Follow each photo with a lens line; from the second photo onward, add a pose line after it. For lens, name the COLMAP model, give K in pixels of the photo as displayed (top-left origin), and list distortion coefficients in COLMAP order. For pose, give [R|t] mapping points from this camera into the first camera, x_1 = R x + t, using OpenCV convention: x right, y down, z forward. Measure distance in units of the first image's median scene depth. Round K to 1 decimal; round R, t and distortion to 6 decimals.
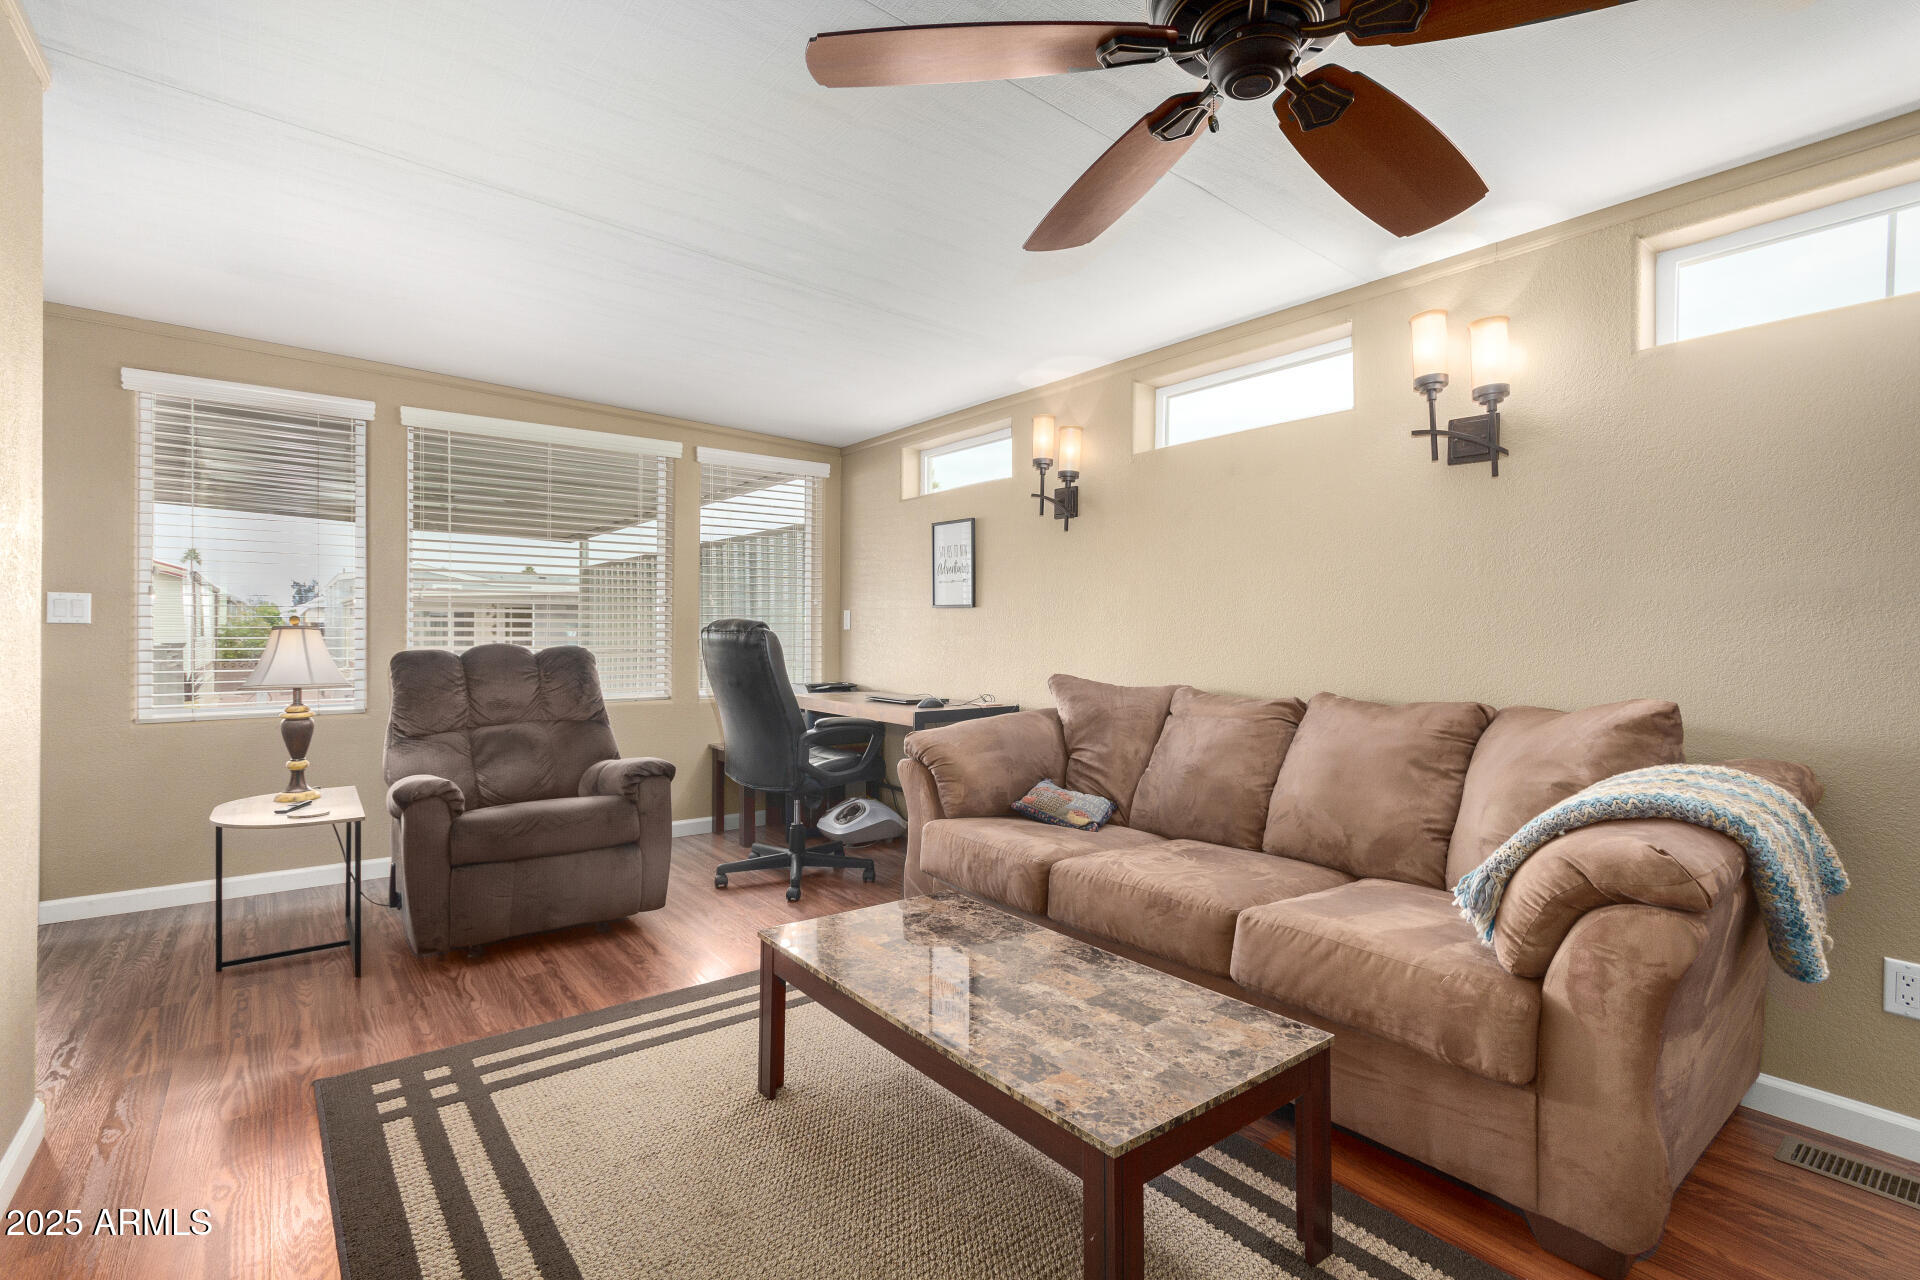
lens RADIAL K [[892.4, 0, 969.9], [0, 892.4, 633.2], [0, 0, 1]] dist [0.006114, 0.000158]
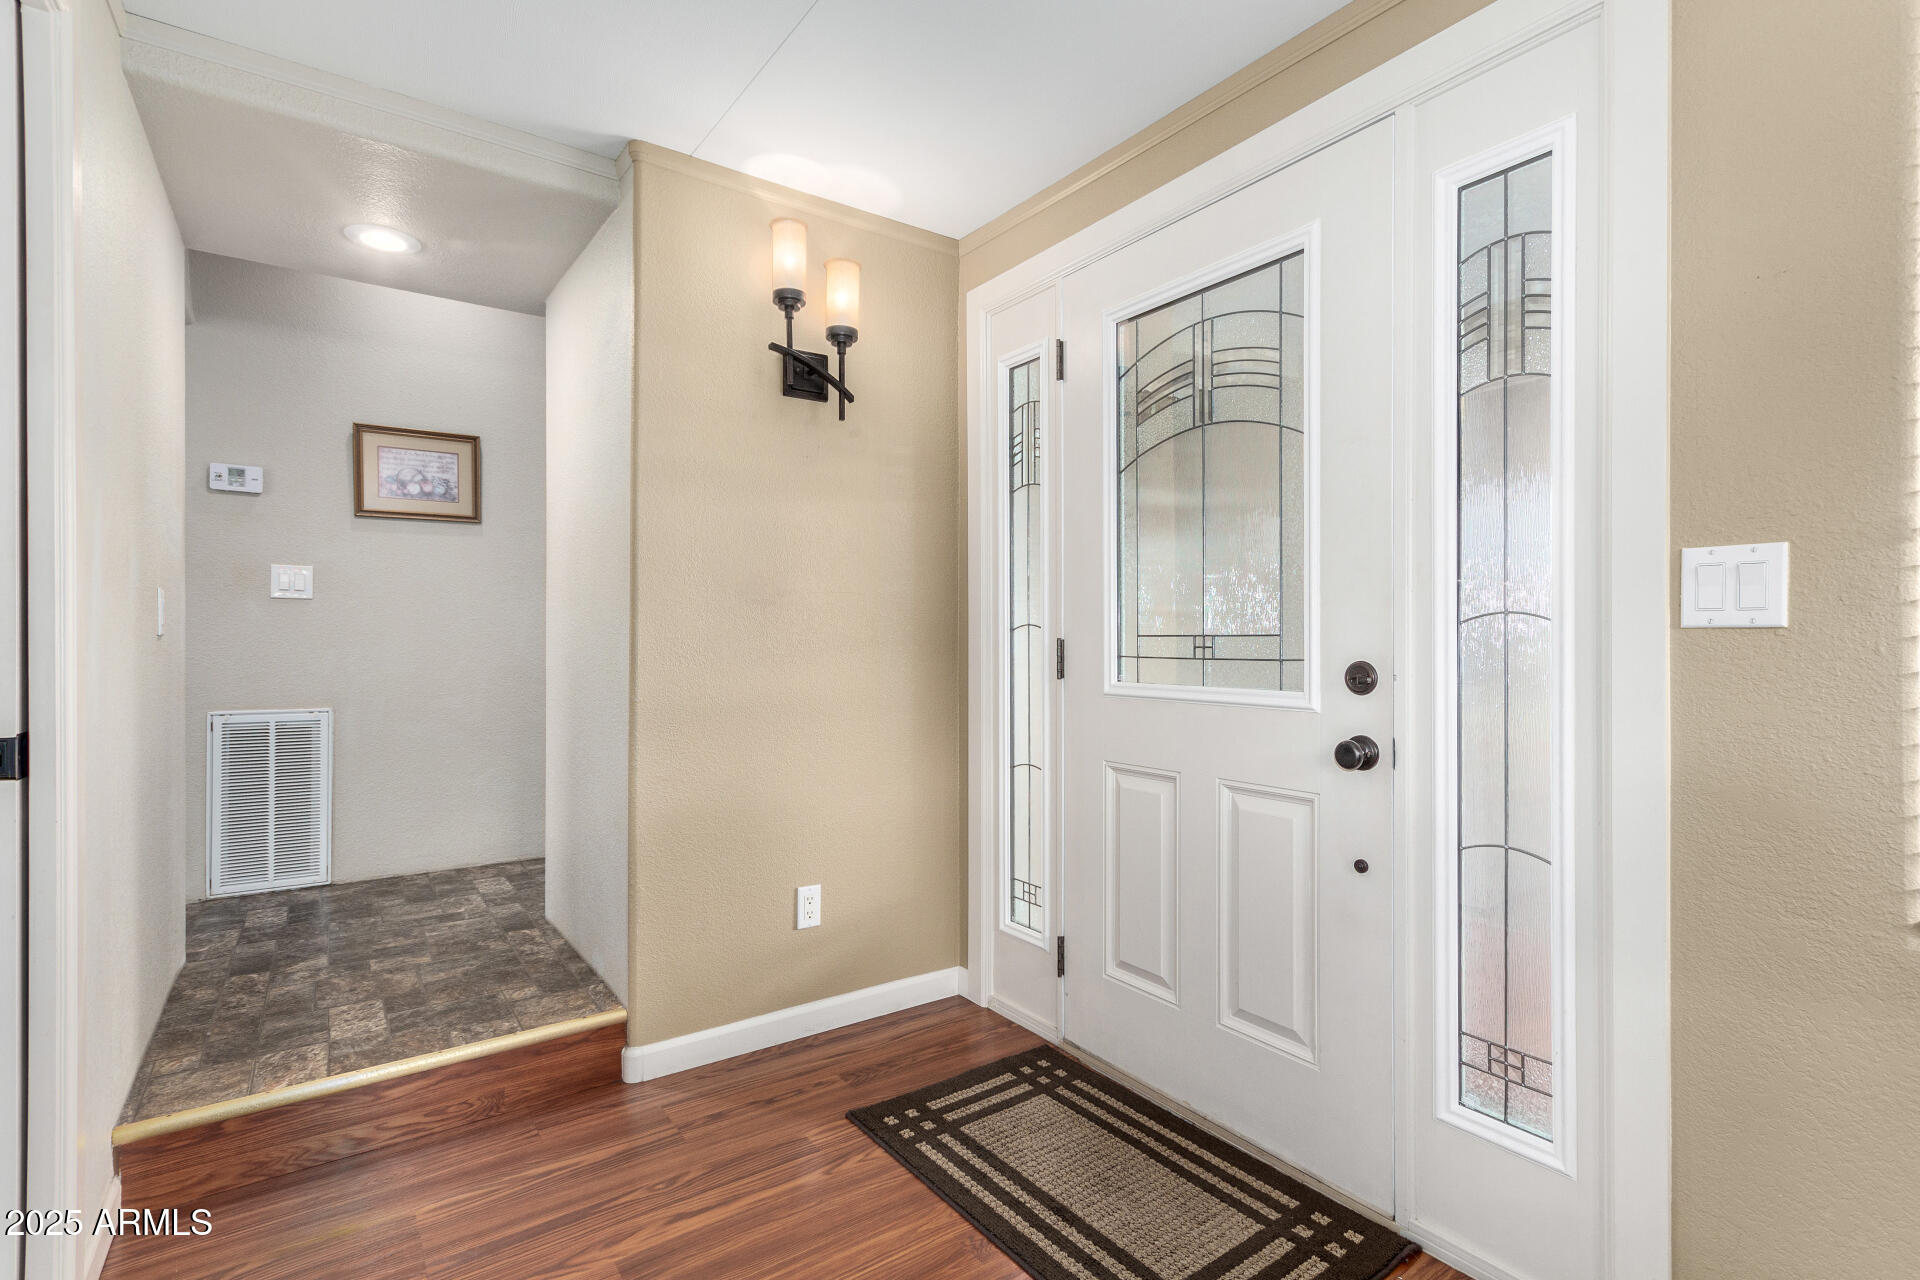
lens RADIAL K [[892.4, 0, 959.6], [0, 892.4, 639.1], [0, 0, 1]] dist [0.006114, 0.000158]
pose [[-0.045230, -0.007815, -0.998946, -0.784286], [0.001502, 0.999968, -0.007891, -0.004525], [0.998975, -0.001857, -0.045217, 0.887209]]
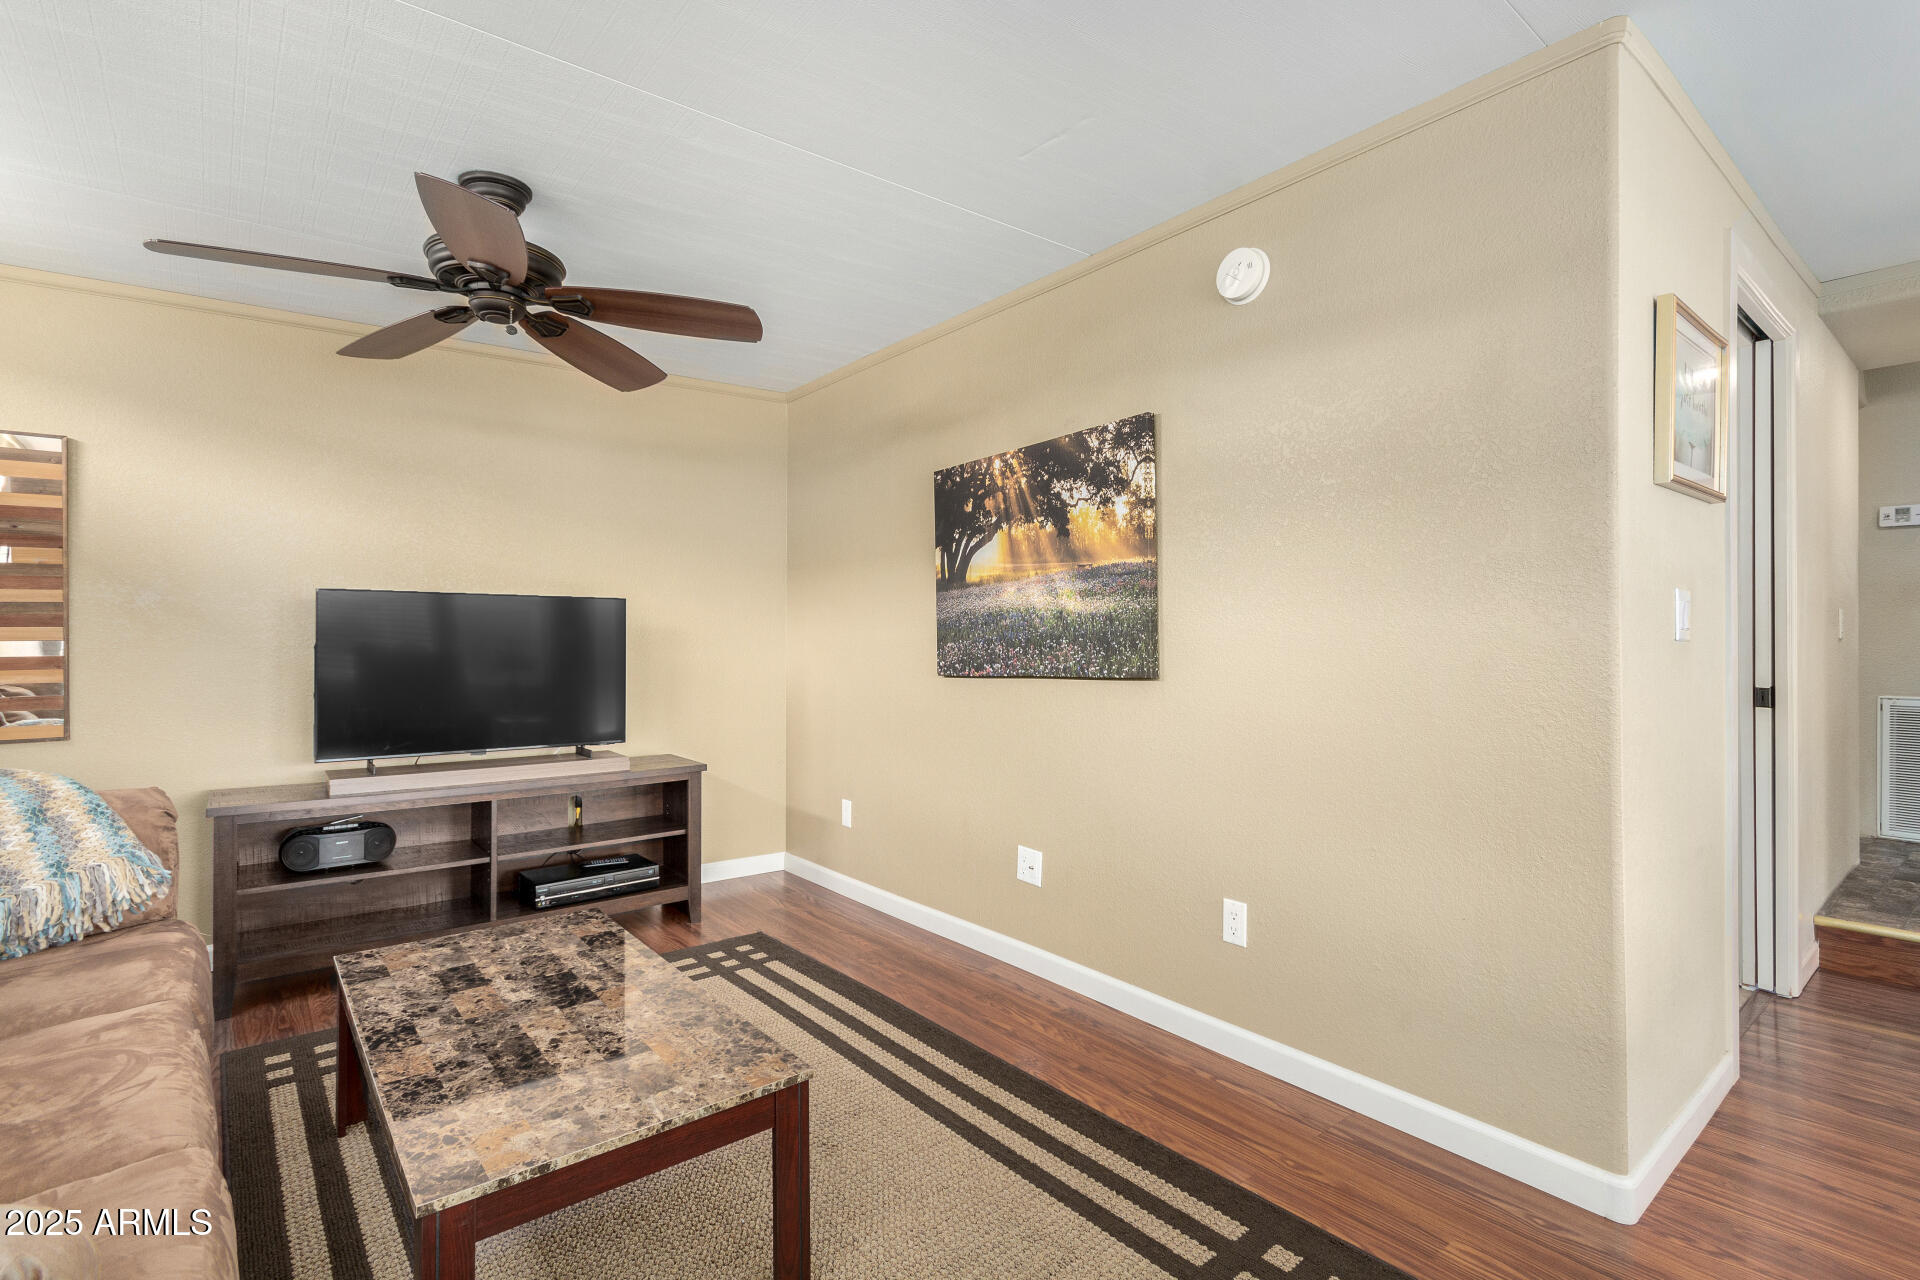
lens RADIAL K [[892.4, 0, 972.8], [0, 892.4, 639.8], [0, 0, 1]] dist [0.006114, 0.000158]
pose [[-0.999536, -0.007542, -0.029513, -0.274951], [-0.007500, 0.999971, -0.001515, -0.002414], [0.029524, -0.001293, -0.999563, 1.383111]]
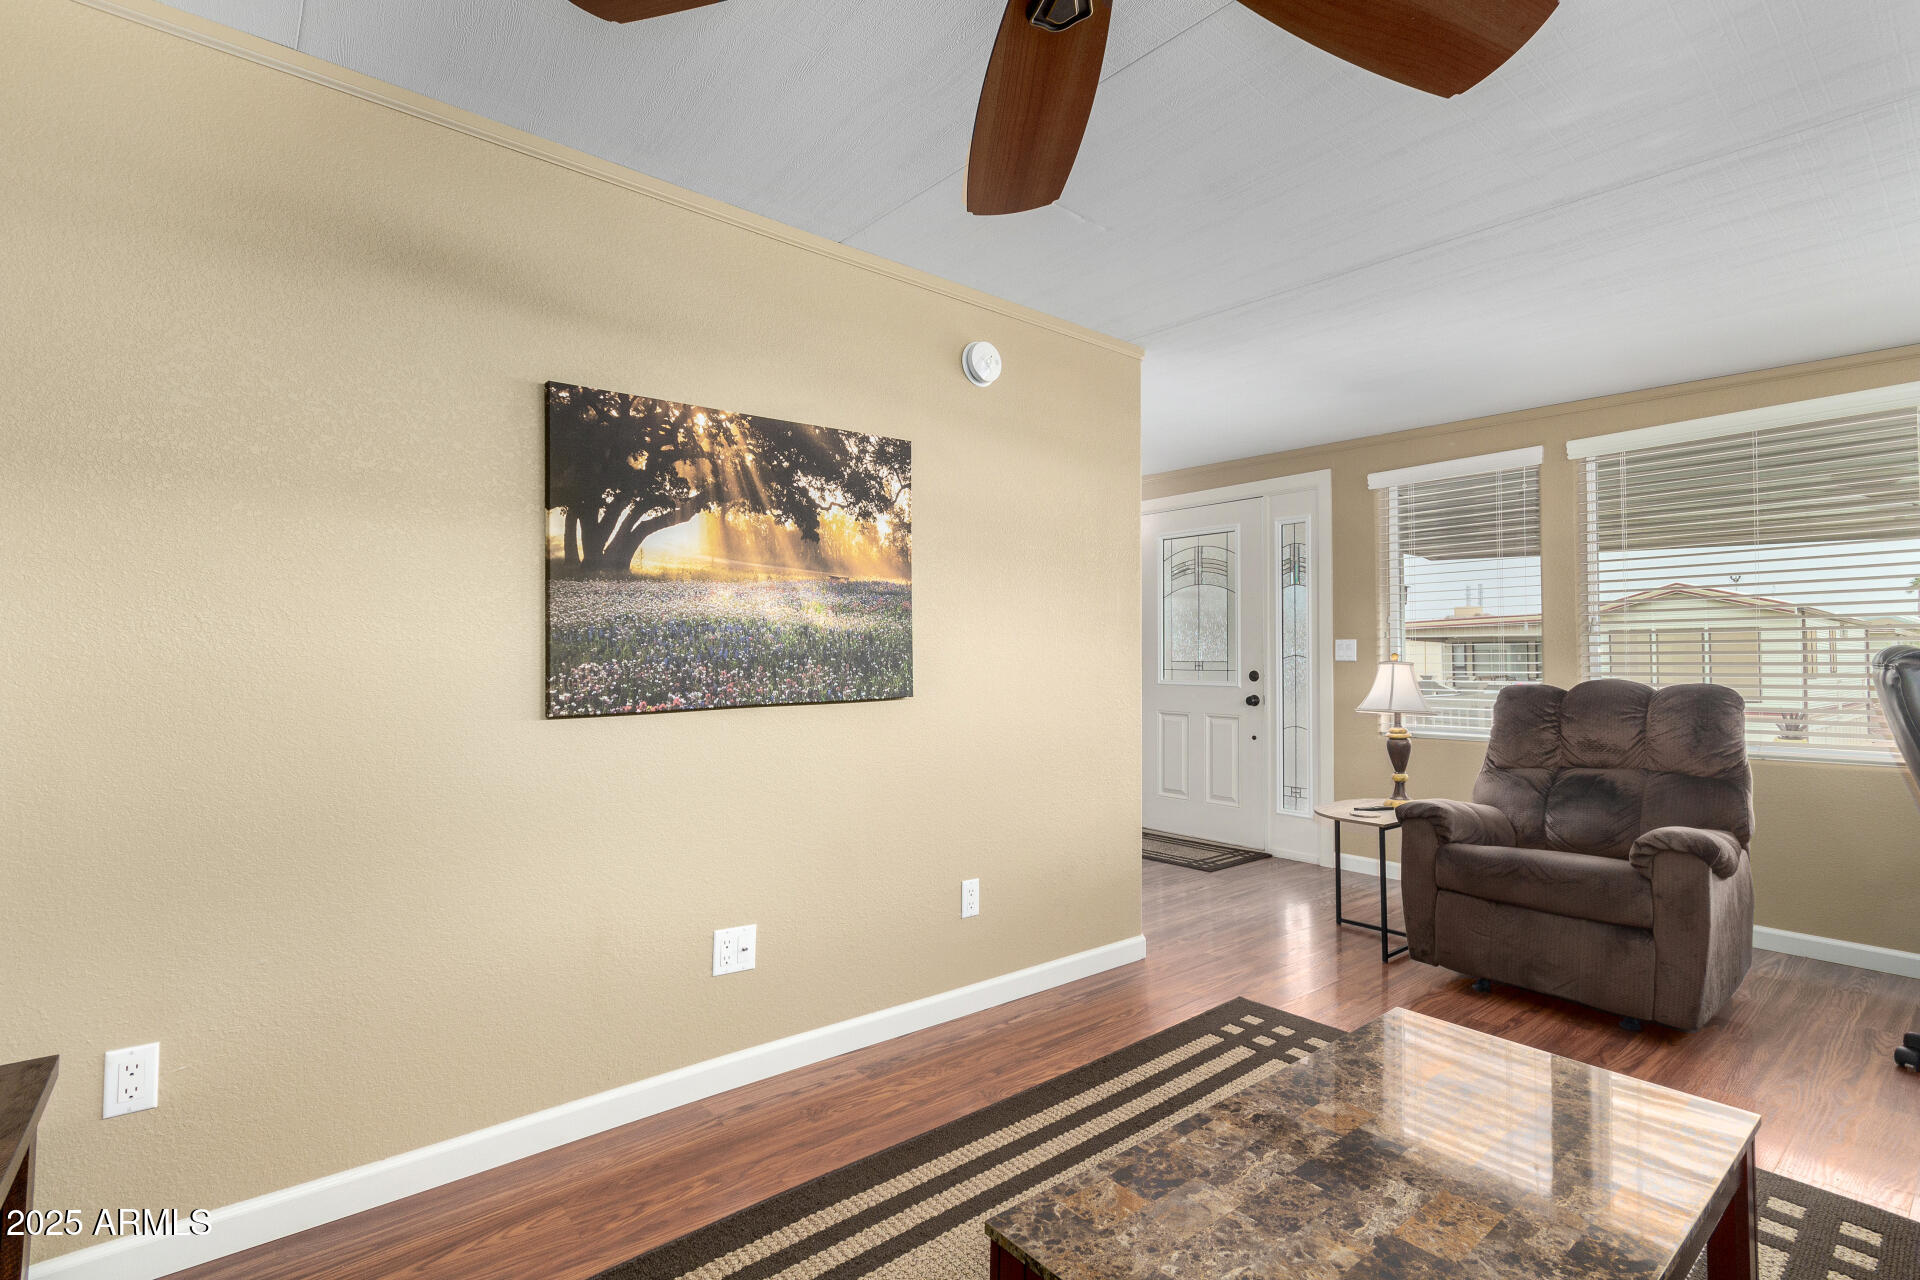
lens RADIAL K [[892.4, 0, 957.7], [0, 892.4, 638.0], [0, 0, 1]] dist [0.006114, 0.000158]
pose [[0.024904, -0.031668, -0.999188, 0.516732], [-0.004422, 0.999485, -0.031788, 0.001714], [0.999680, 0.005210, 0.024751, 0.443877]]
